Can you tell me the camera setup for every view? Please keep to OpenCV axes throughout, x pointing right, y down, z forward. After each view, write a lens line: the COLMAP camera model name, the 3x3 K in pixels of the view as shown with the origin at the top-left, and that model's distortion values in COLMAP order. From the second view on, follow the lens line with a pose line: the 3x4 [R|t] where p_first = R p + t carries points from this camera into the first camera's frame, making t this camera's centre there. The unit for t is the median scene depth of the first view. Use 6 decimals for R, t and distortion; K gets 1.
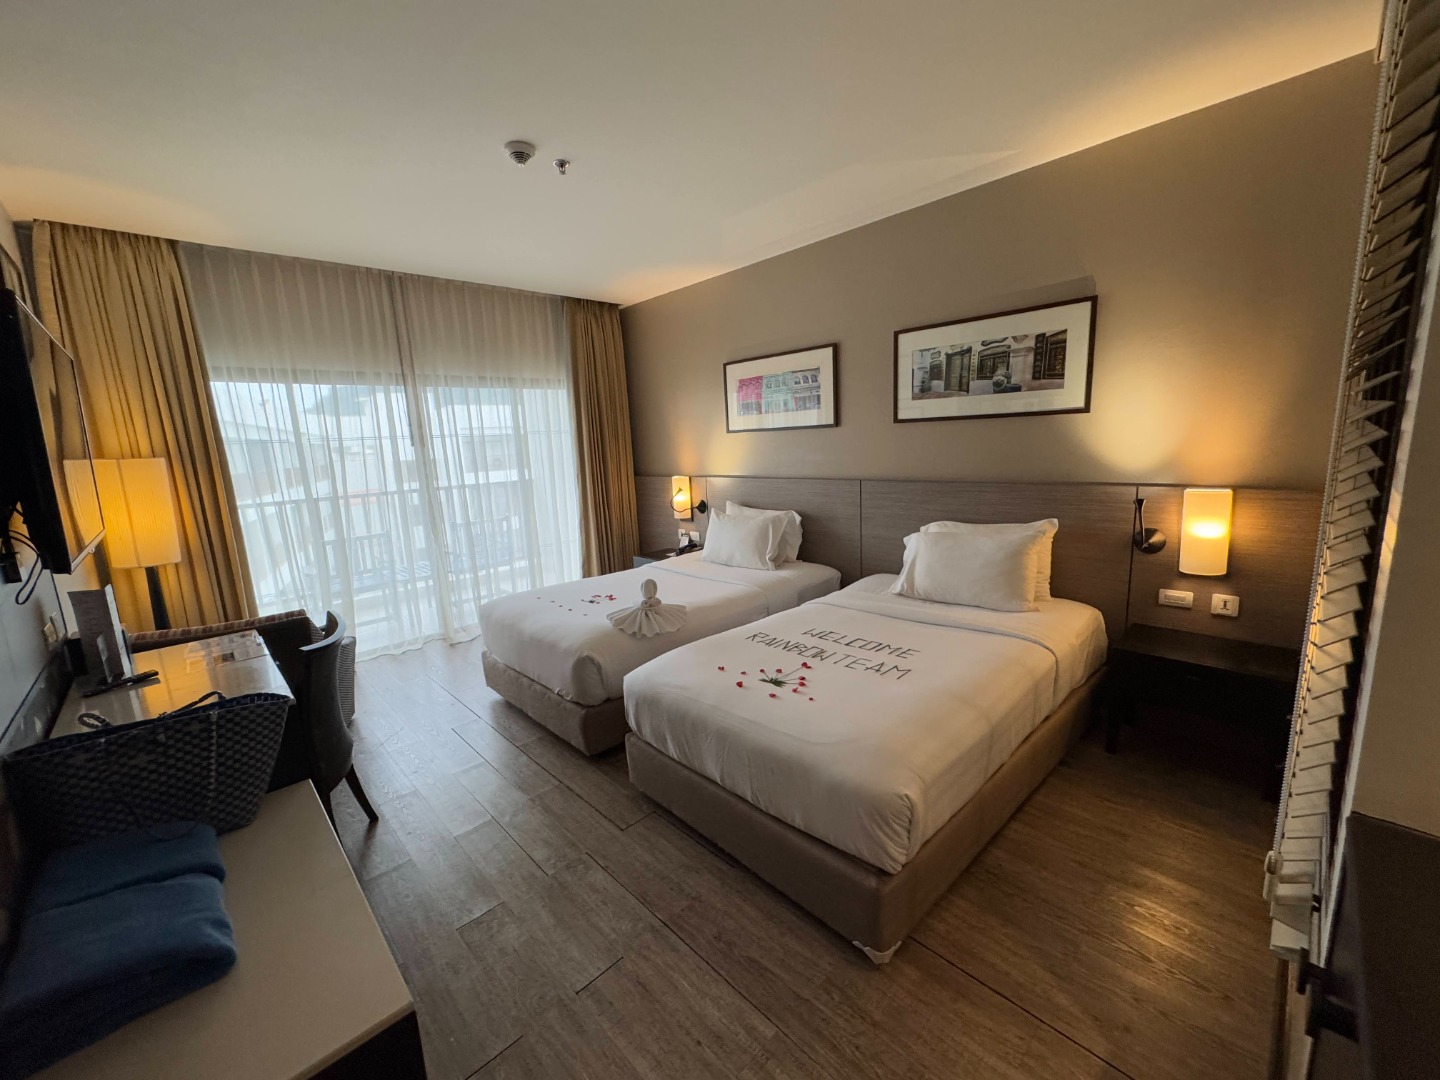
lens RADIAL K [[585.2, 0, 733.9], [0, 585.2, 527.1], [0, 0, 1]] dist [-0.000782, 0.000020]
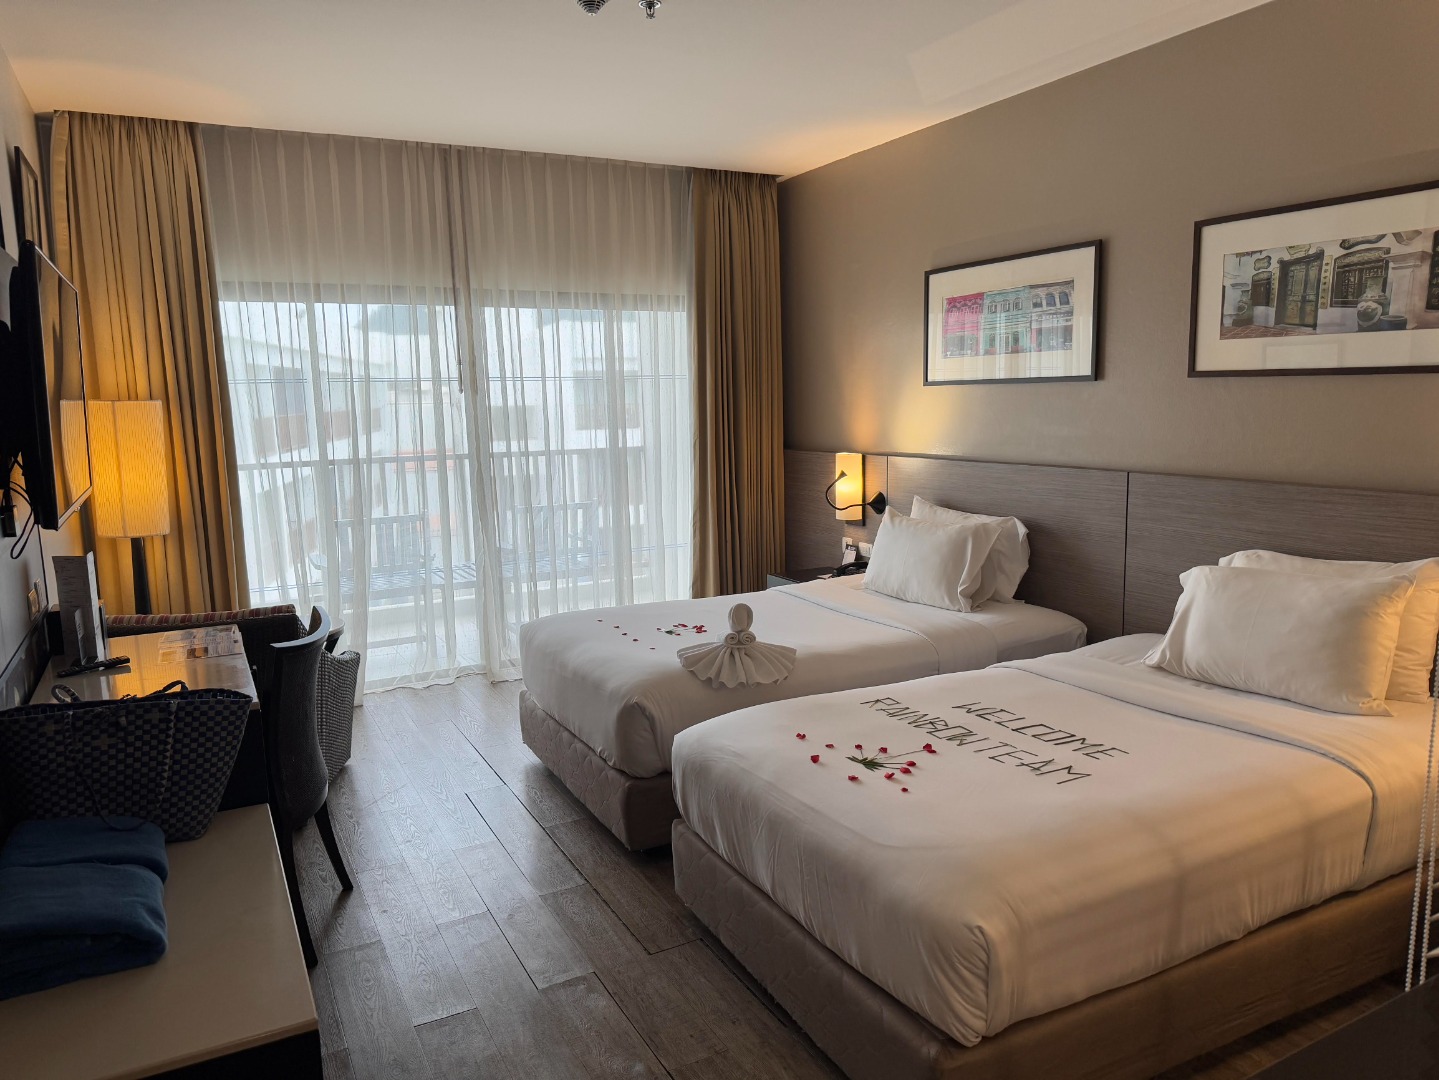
lens RADIAL K [[1028.4, 0, 738.2], [0, 1028.4, 508.5], [0, 0, 1]] dist [0.071556, -0.090503]
pose [[0.961786, 0.058529, -0.267475, 0.154281], [-0.065743, 0.997673, -0.018086, 0.001310], [0.265794, 0.034980, 0.963395, -0.137974]]
